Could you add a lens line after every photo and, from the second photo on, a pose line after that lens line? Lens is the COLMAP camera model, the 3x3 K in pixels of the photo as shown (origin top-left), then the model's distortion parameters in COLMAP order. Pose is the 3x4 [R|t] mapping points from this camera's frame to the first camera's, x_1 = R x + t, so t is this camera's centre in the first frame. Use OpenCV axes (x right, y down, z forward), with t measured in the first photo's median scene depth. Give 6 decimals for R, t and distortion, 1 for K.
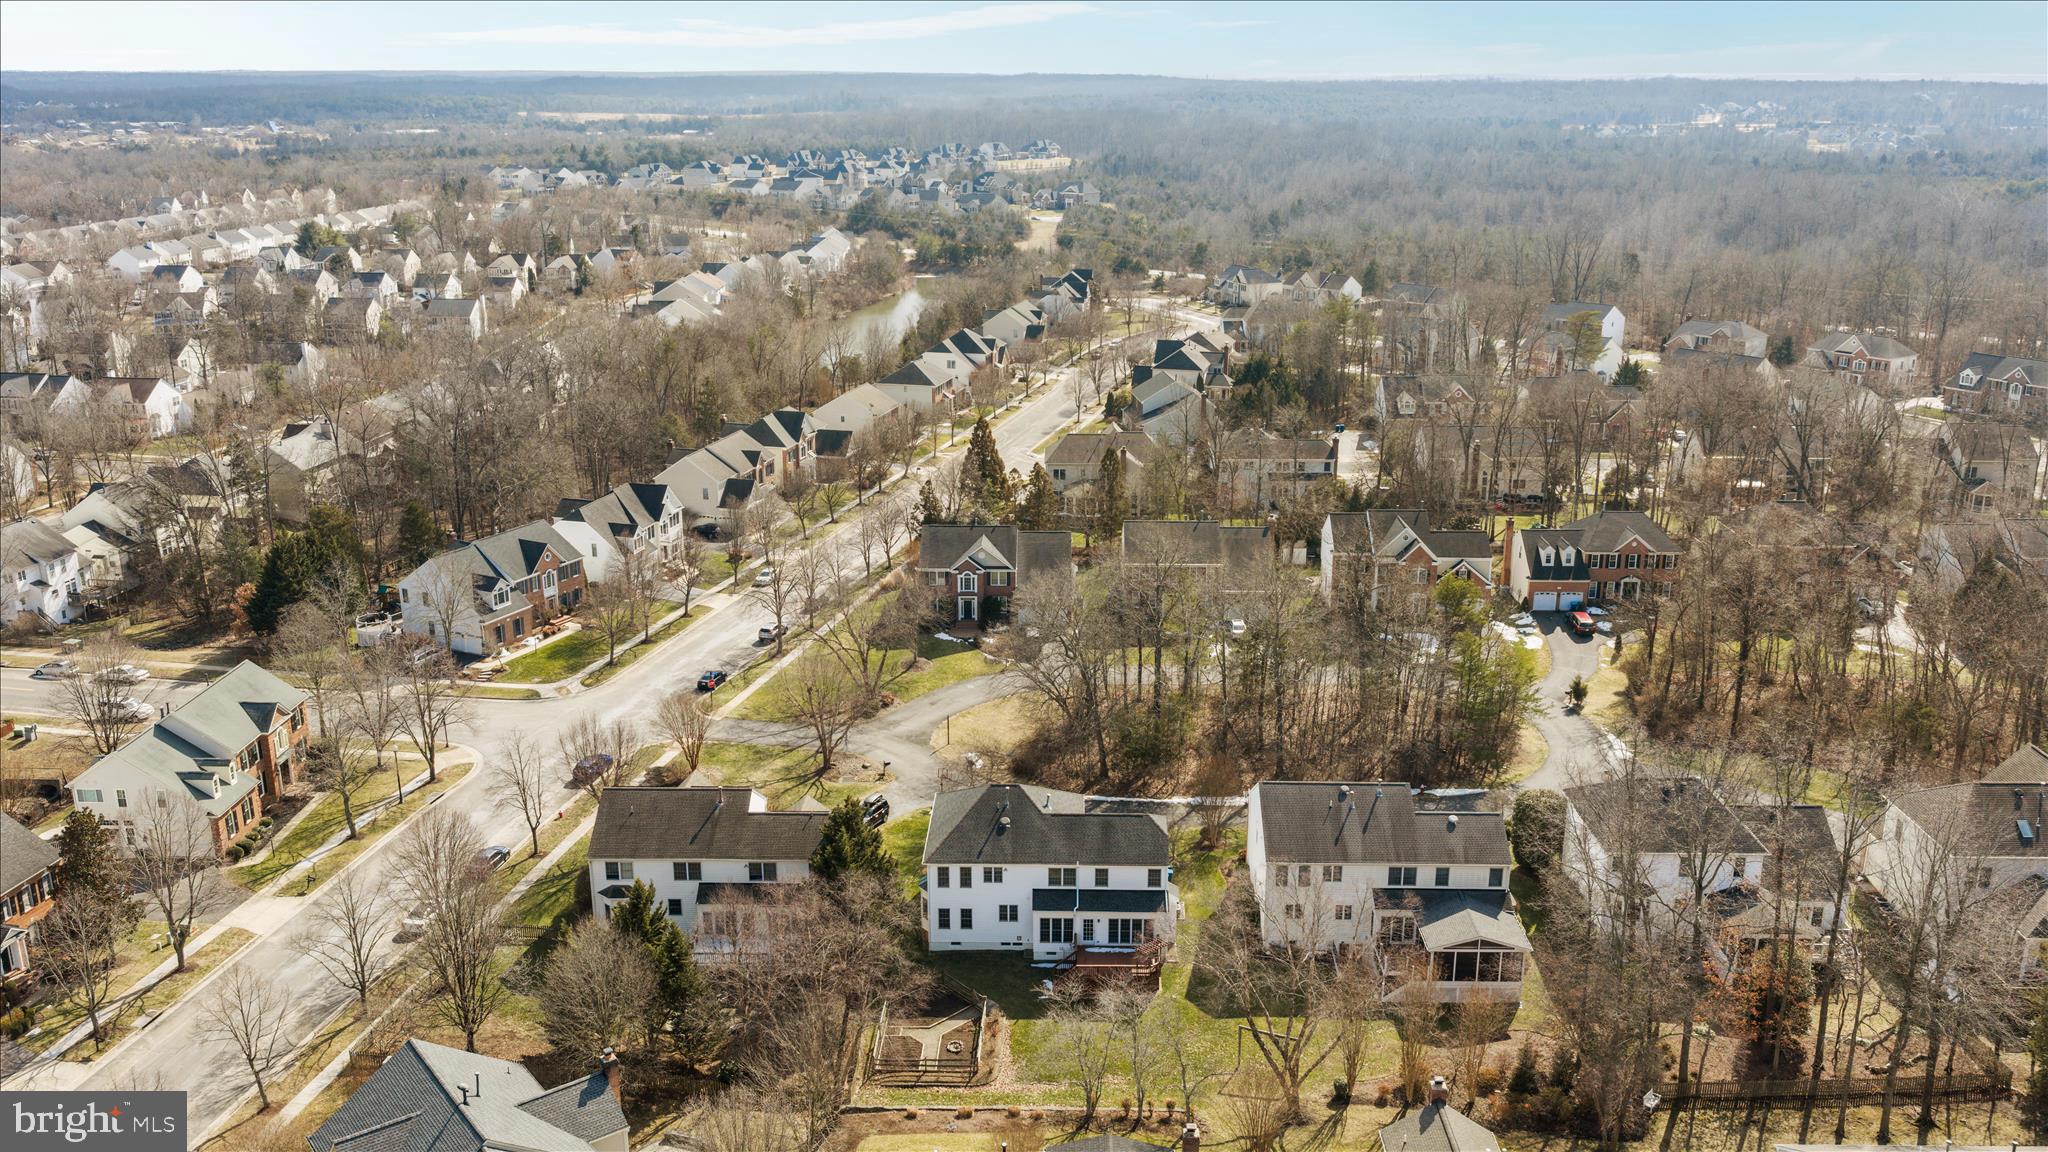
lens RADIAL K [[1703.2, 0, 1024.0], [0, 1703.2, 576.0], [0, 0, 1]] dist [0.052513, -0.133096]
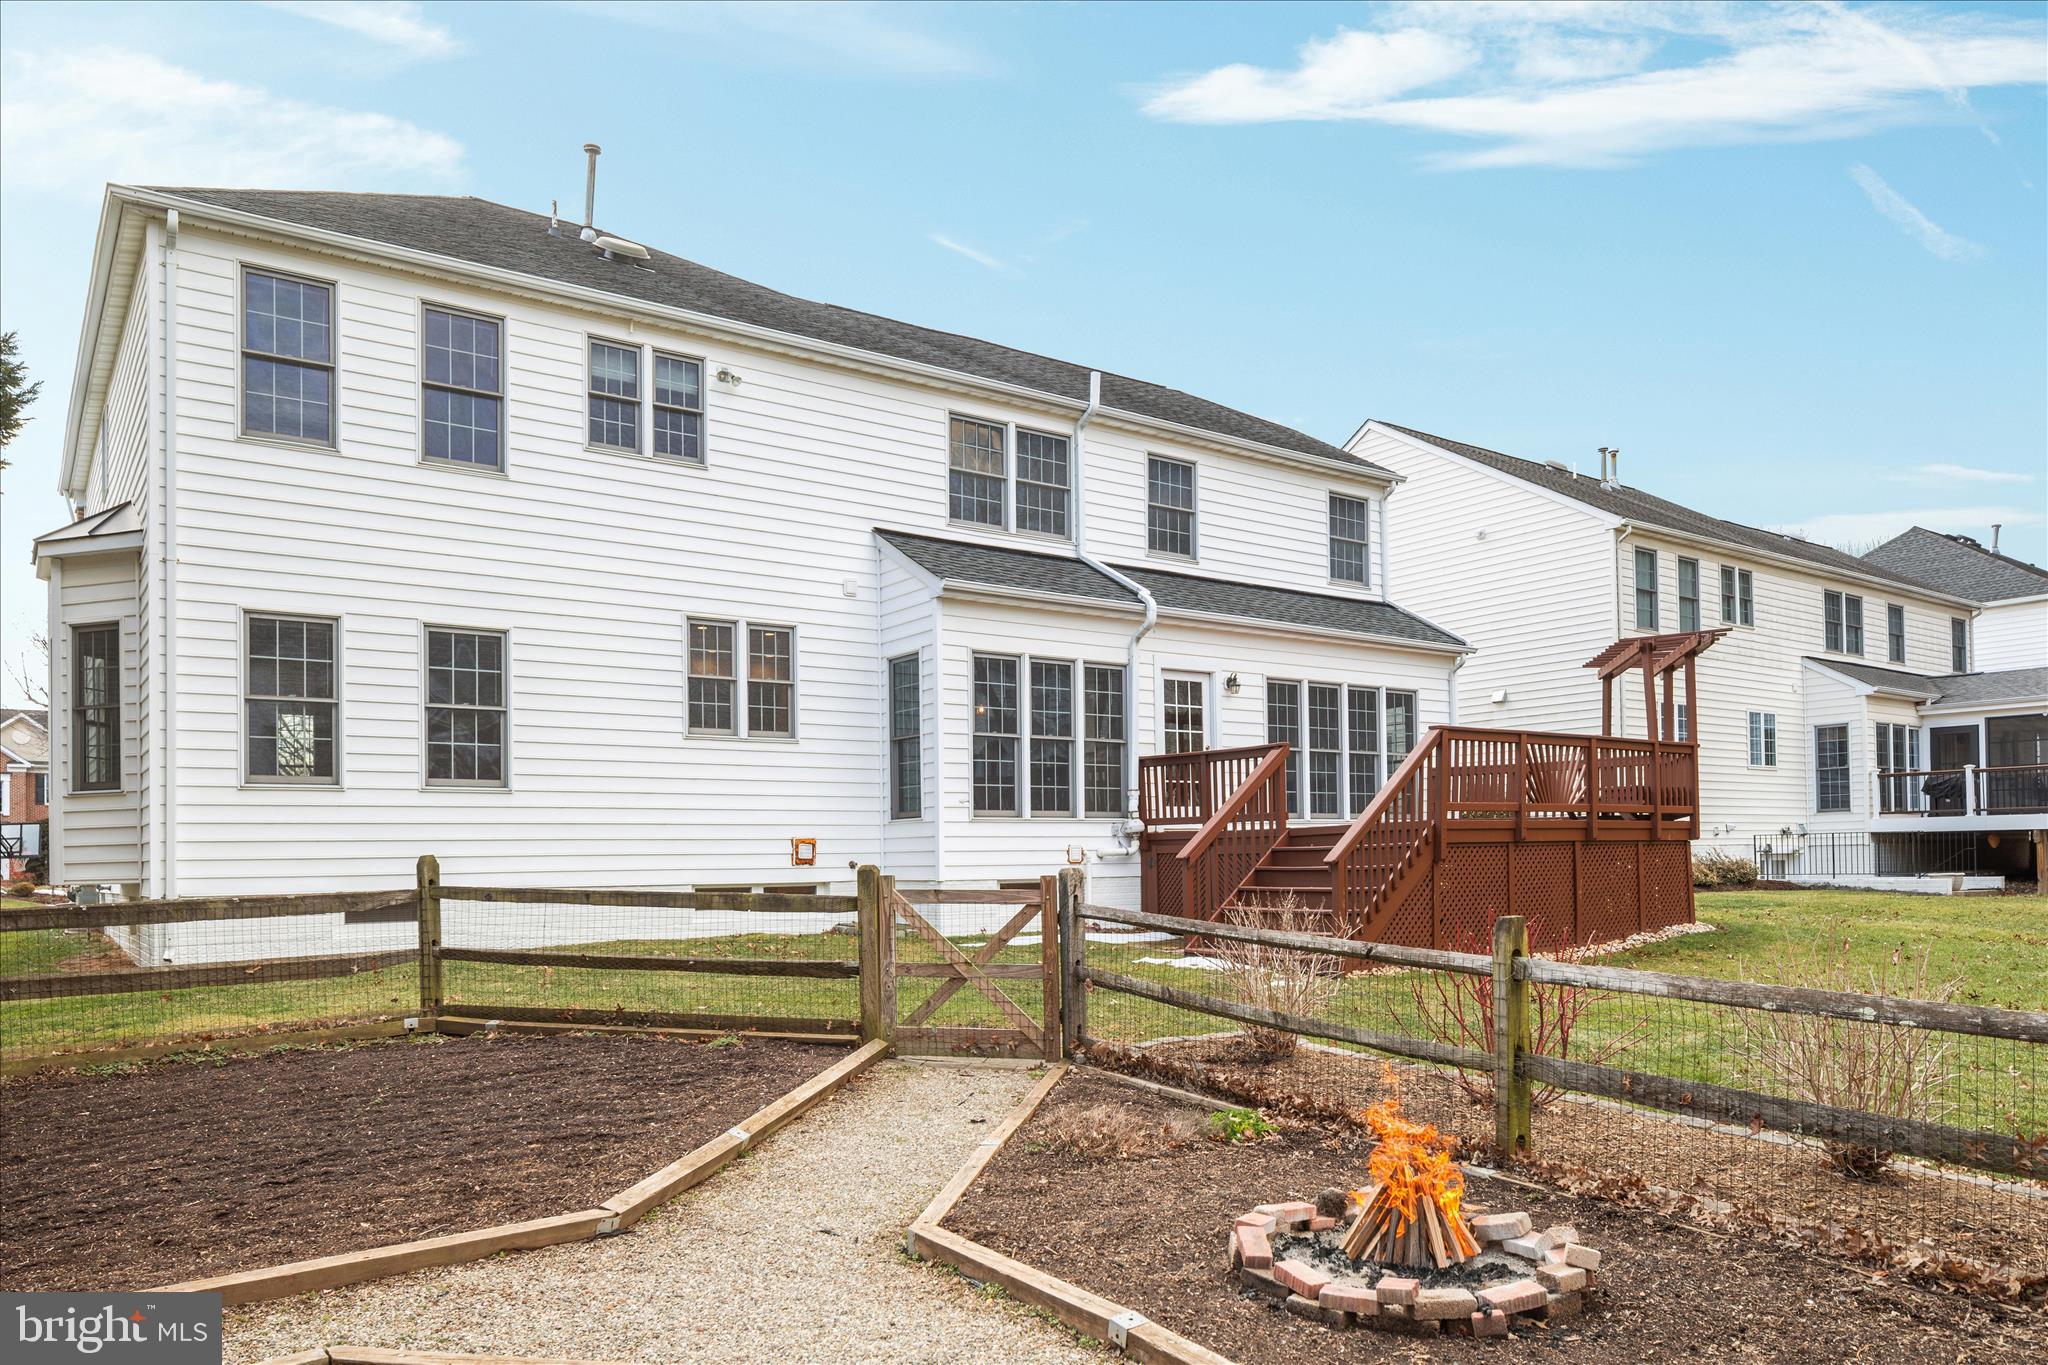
lens RADIAL K [[1414.5, 0, 1022.4], [0, 1414.5, 808.9], [0, 0, 1]] dist [-0.004906, 0.001263]
pose [[0.791141, 0.013567, 0.611483, -0.069131], [0.192106, 0.943649, -0.269485, 0.251038], [-0.580681, 0.330670, 0.743953, 0.896306]]
